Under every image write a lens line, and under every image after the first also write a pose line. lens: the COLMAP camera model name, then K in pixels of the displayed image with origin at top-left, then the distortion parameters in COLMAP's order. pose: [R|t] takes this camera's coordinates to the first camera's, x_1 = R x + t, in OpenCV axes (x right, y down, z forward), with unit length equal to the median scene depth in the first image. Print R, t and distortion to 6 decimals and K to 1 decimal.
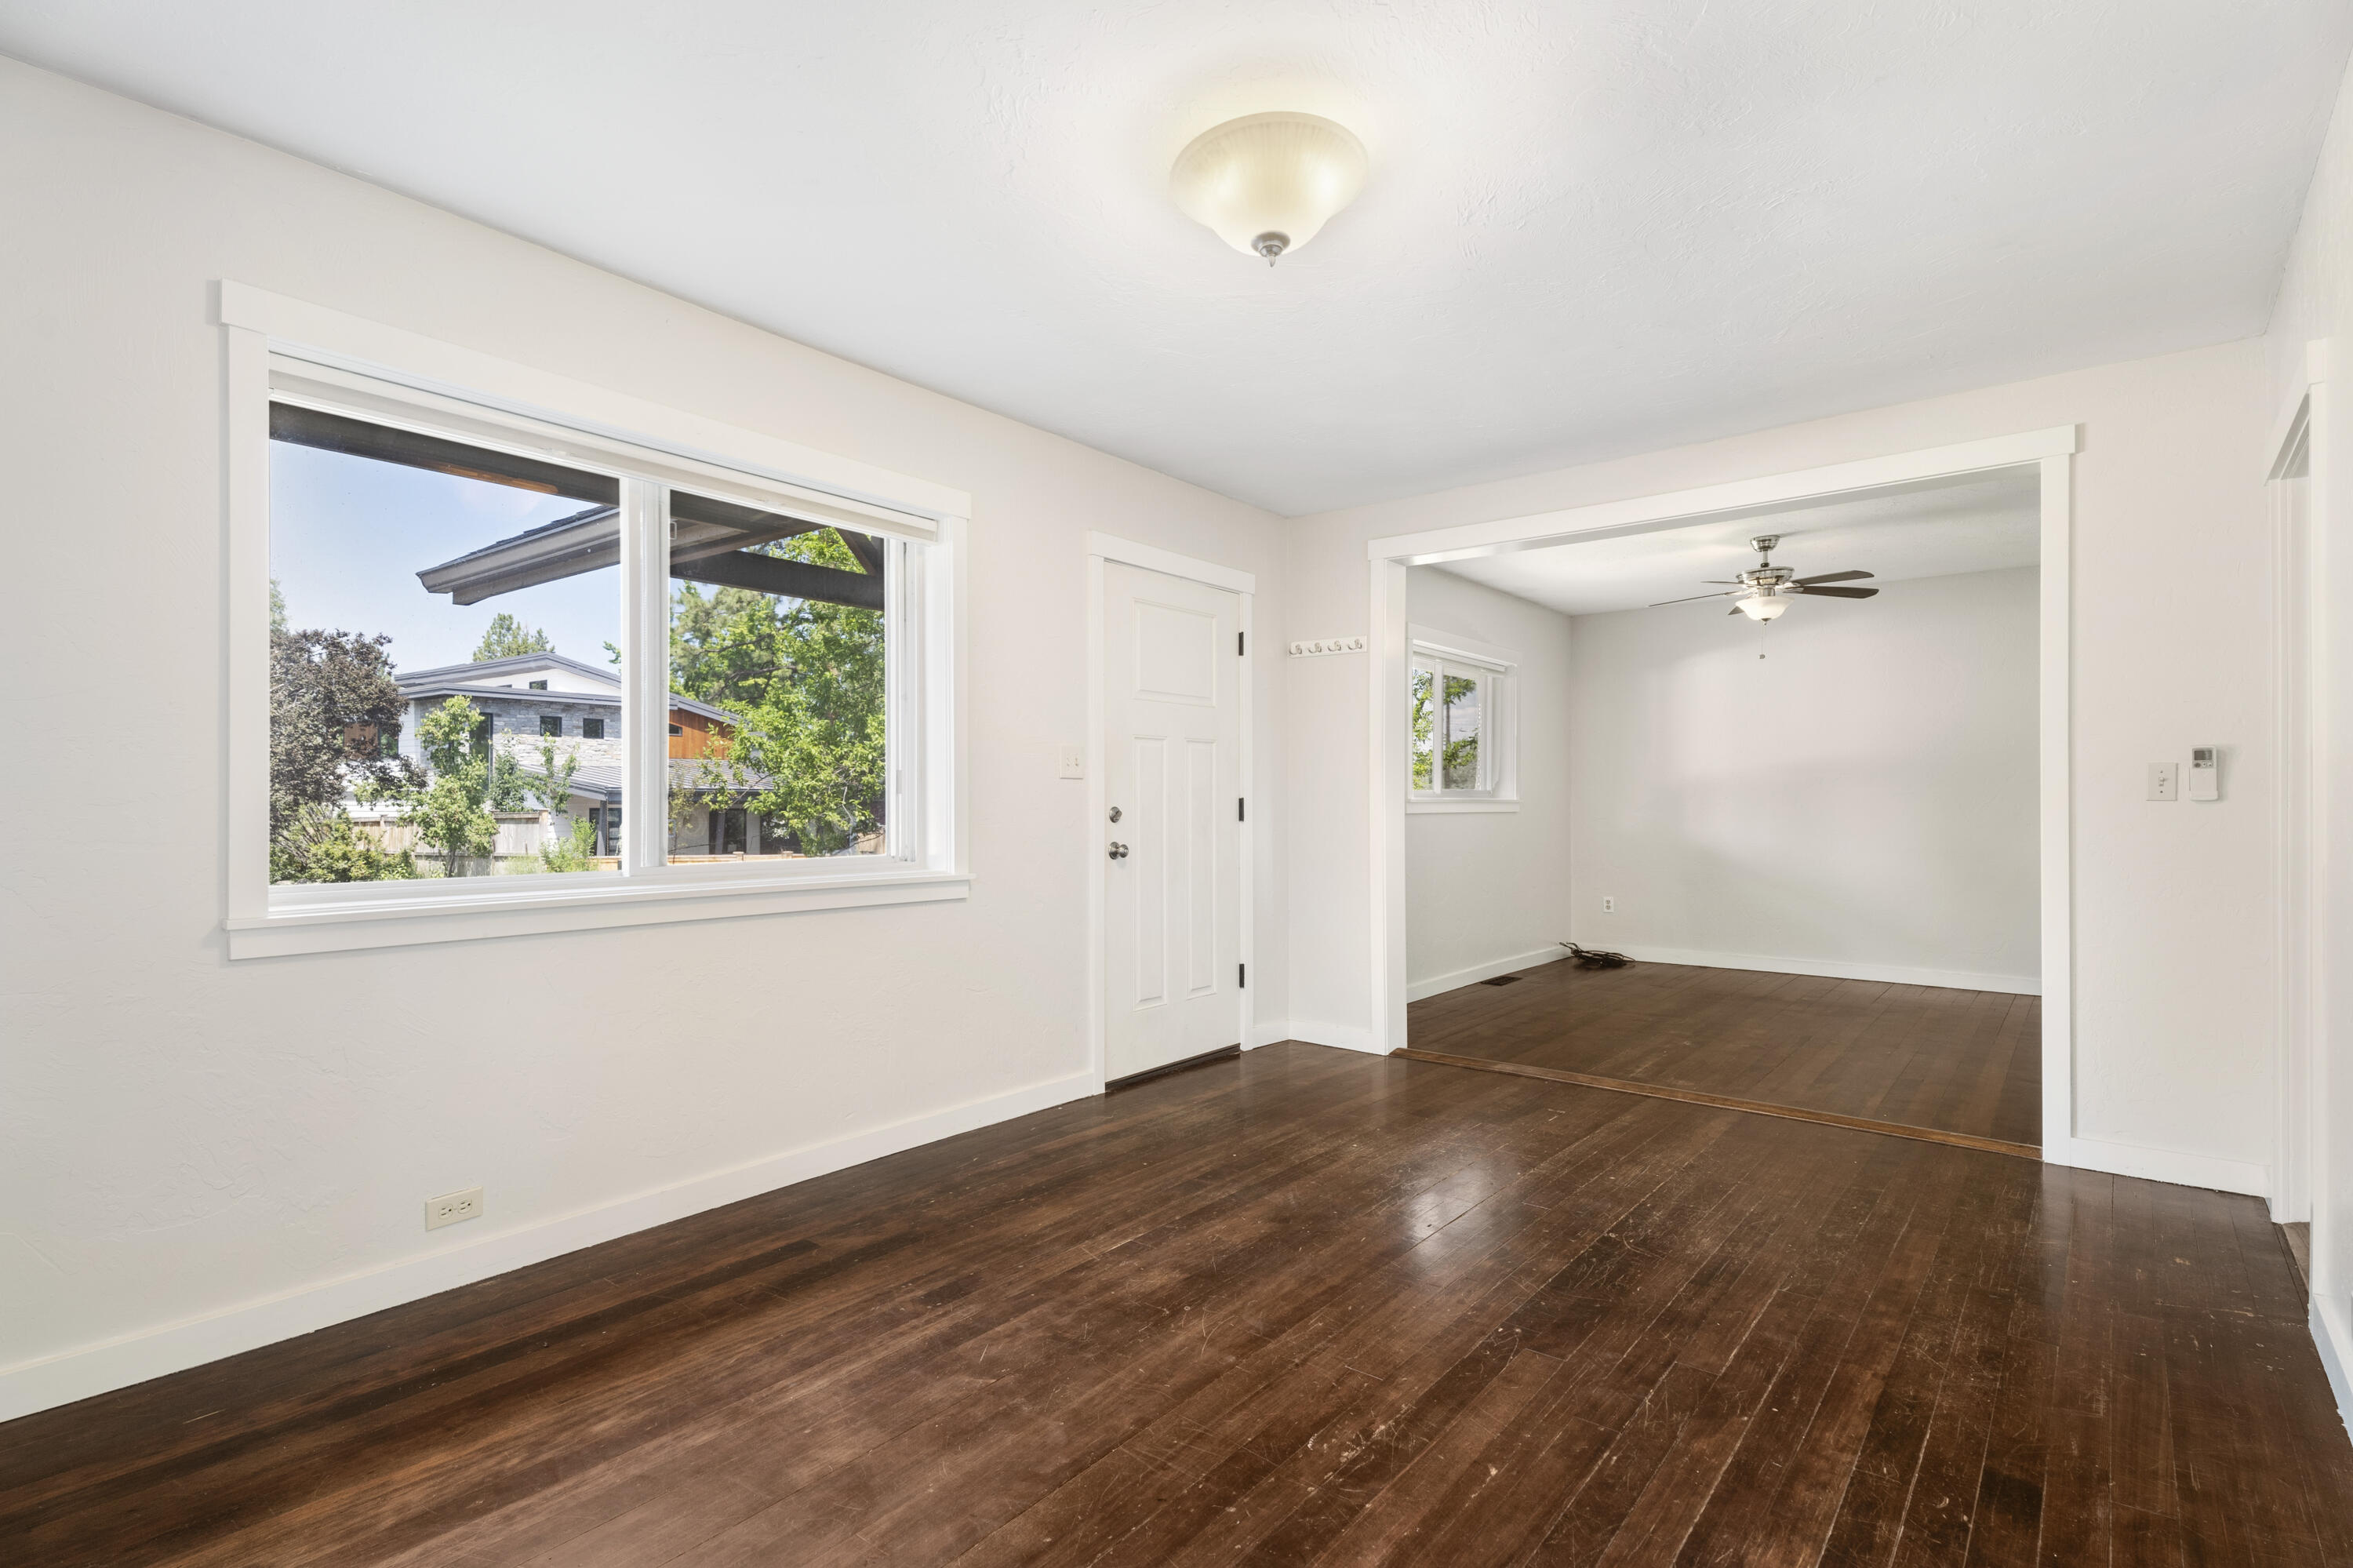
lens RADIAL K [[1115.0, 0, 1171.2], [0, 1115.0, 791.4], [0, 0, 1]] dist [0.001583, 0.000107]
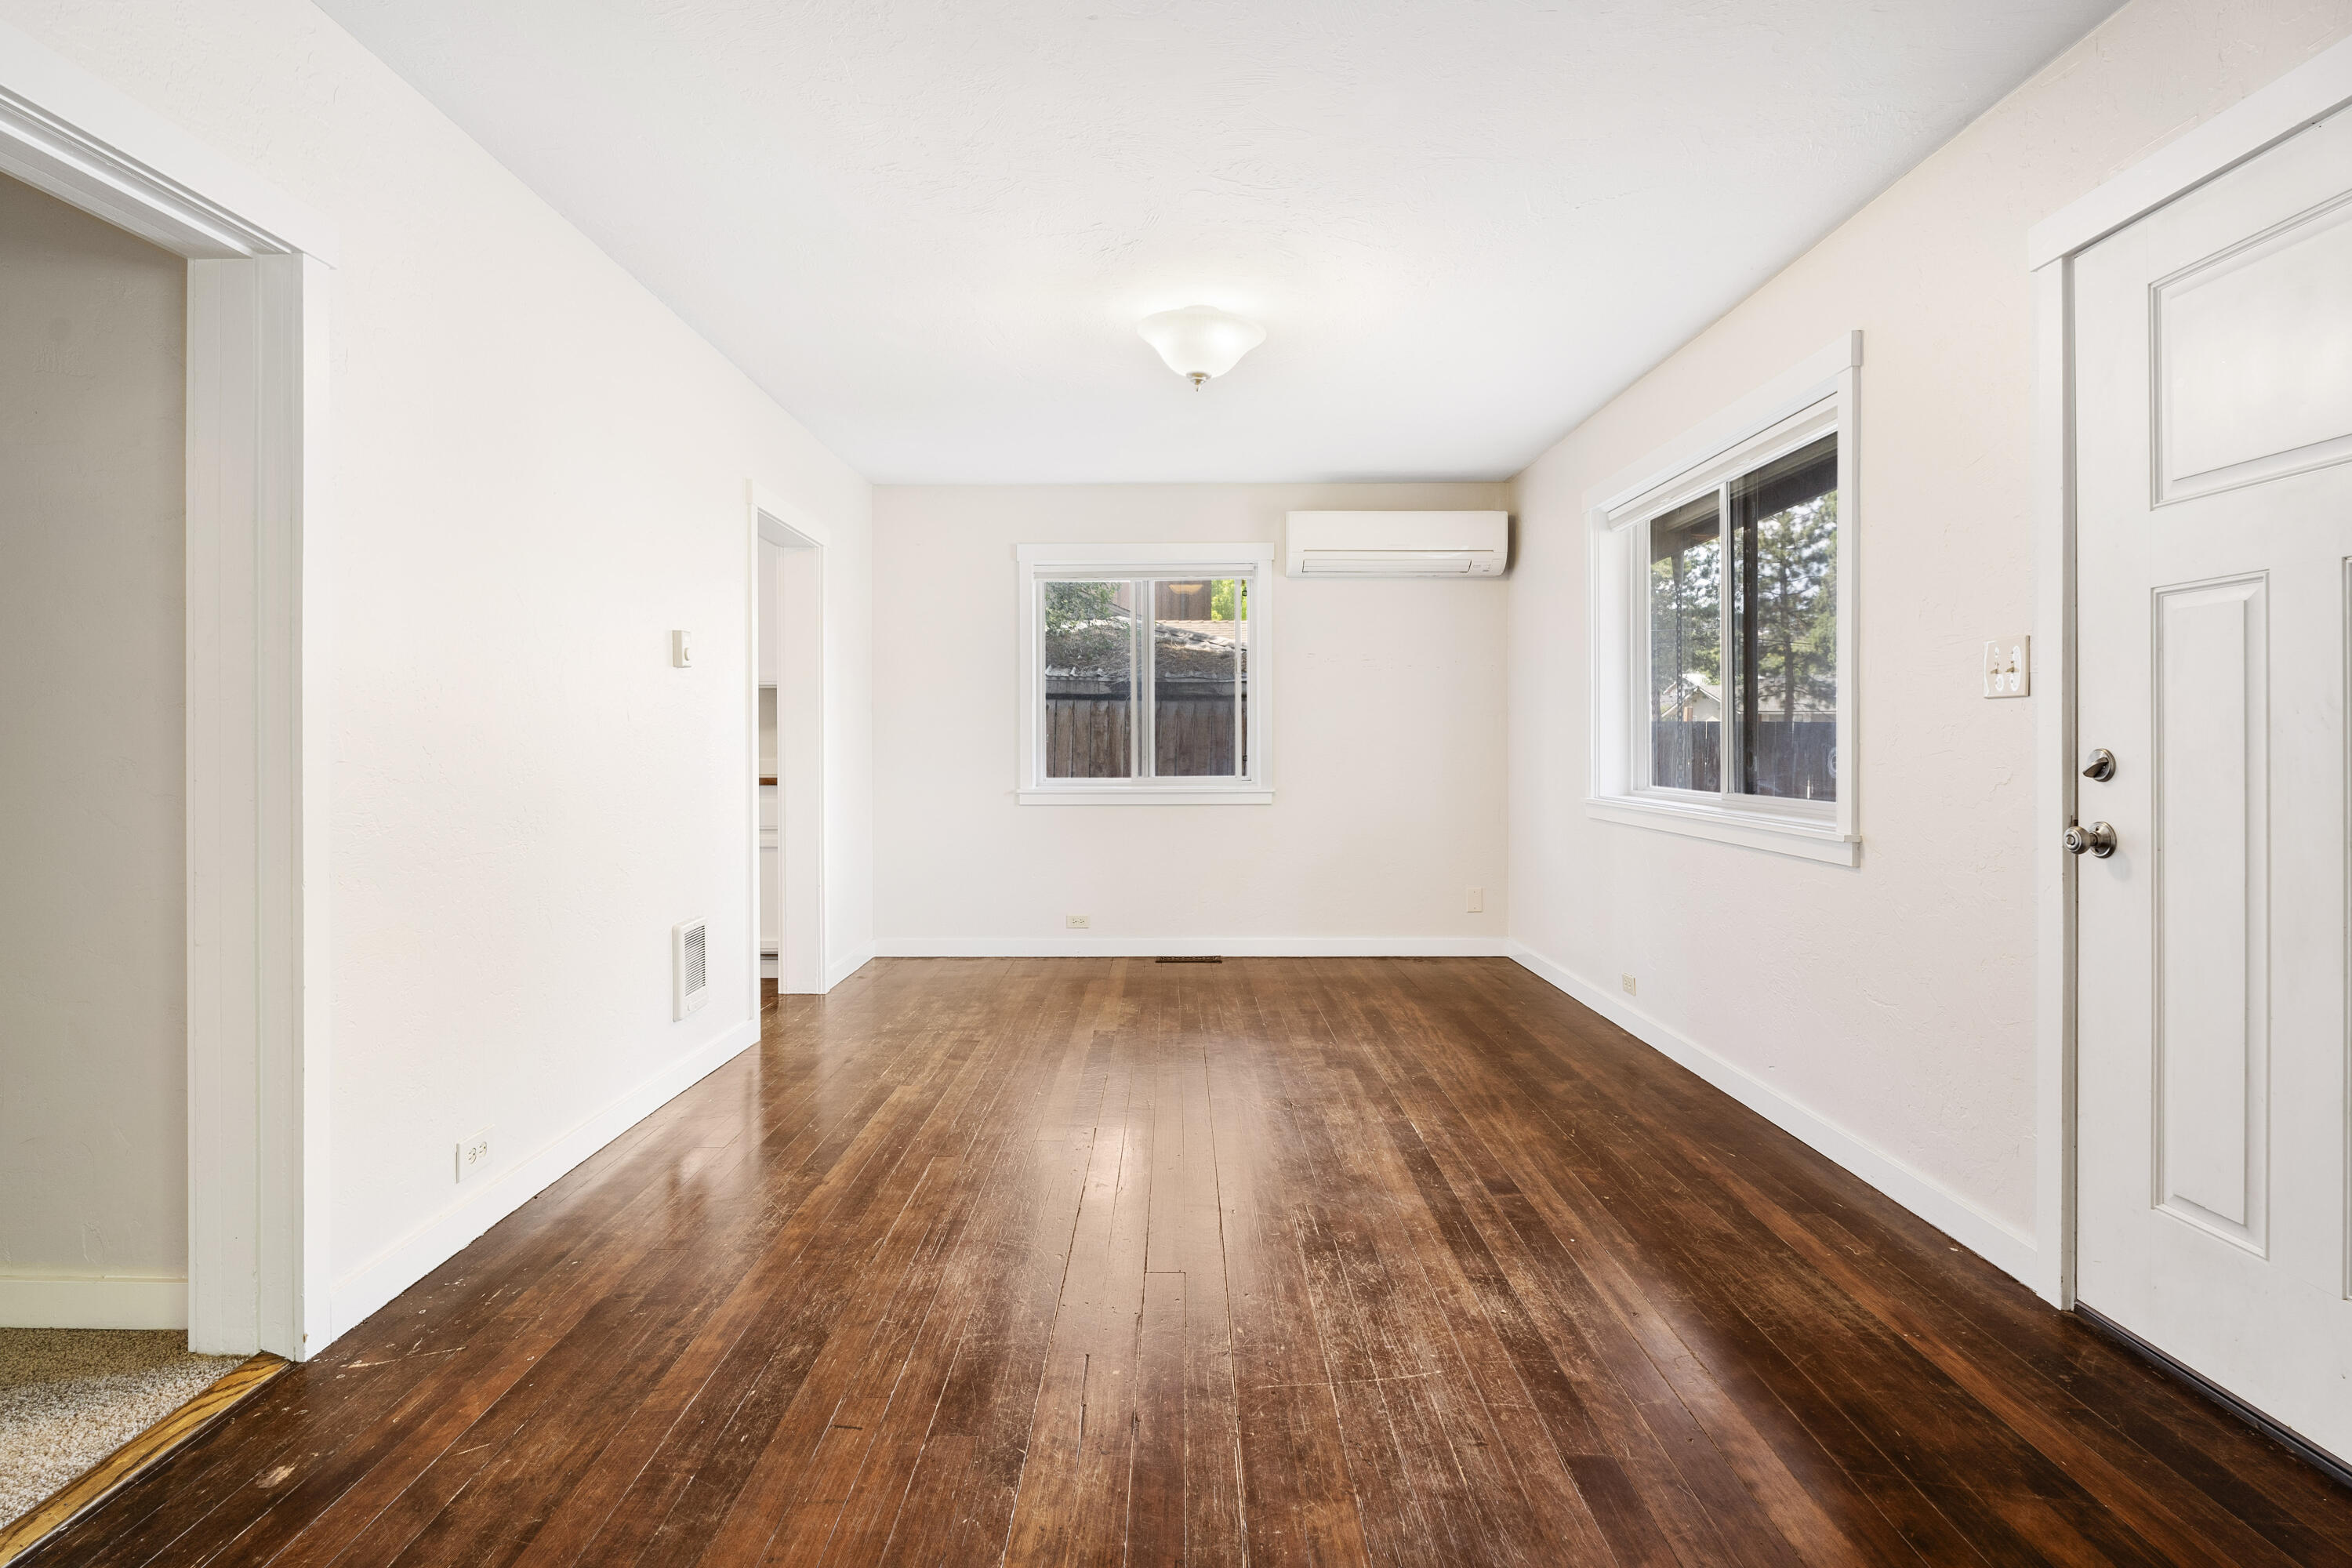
lens RADIAL K [[1114.5, 0, 1171.4], [0, 1114.5, 764.6], [0, 0, 1]] dist [0.001583, 0.000107]
pose [[-0.769469, 0.019385, -0.638389, 0.786058], [0.011750, 0.999800, 0.016197, 0.011004], [0.638576, 0.004962, -0.769543, 1.552223]]
